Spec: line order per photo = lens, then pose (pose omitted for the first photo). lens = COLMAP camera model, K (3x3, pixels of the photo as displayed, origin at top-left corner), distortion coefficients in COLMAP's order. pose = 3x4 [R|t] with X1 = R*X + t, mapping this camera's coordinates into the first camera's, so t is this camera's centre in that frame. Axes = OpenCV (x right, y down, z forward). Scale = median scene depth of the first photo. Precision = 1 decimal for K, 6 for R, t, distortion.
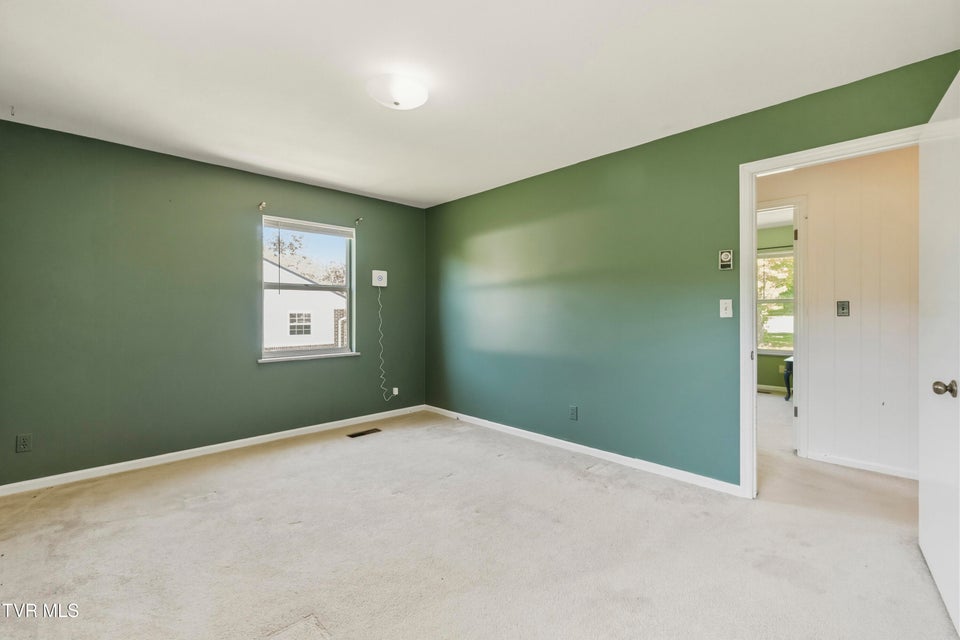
lens RADIAL K [[417.7, 0, 480.0], [0, 417.7, 320.0], [0, 0, 1]] dist [0.001733, 0.000318]
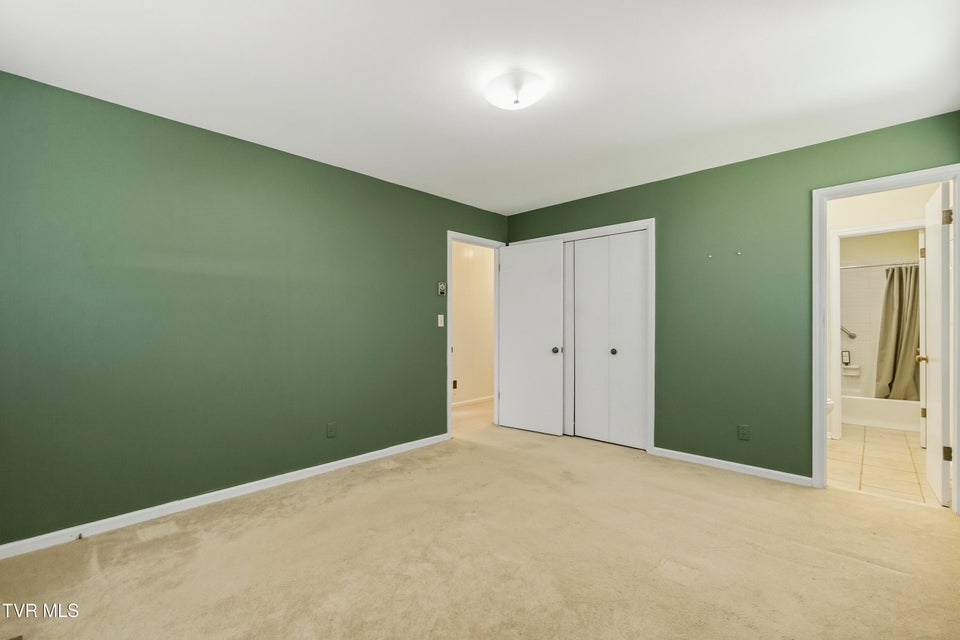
lens RADIAL K [[417.7, 0, 480.0], [0, 417.7, 320.0], [0, 0, 1]] dist [0.001733, 0.000318]
pose [[-0.037604, 0.013183, 0.999206, -0.805797], [0.017395, 0.999770, -0.012536, -0.006629], [-0.999141, 0.016910, -0.037825, 0.773492]]
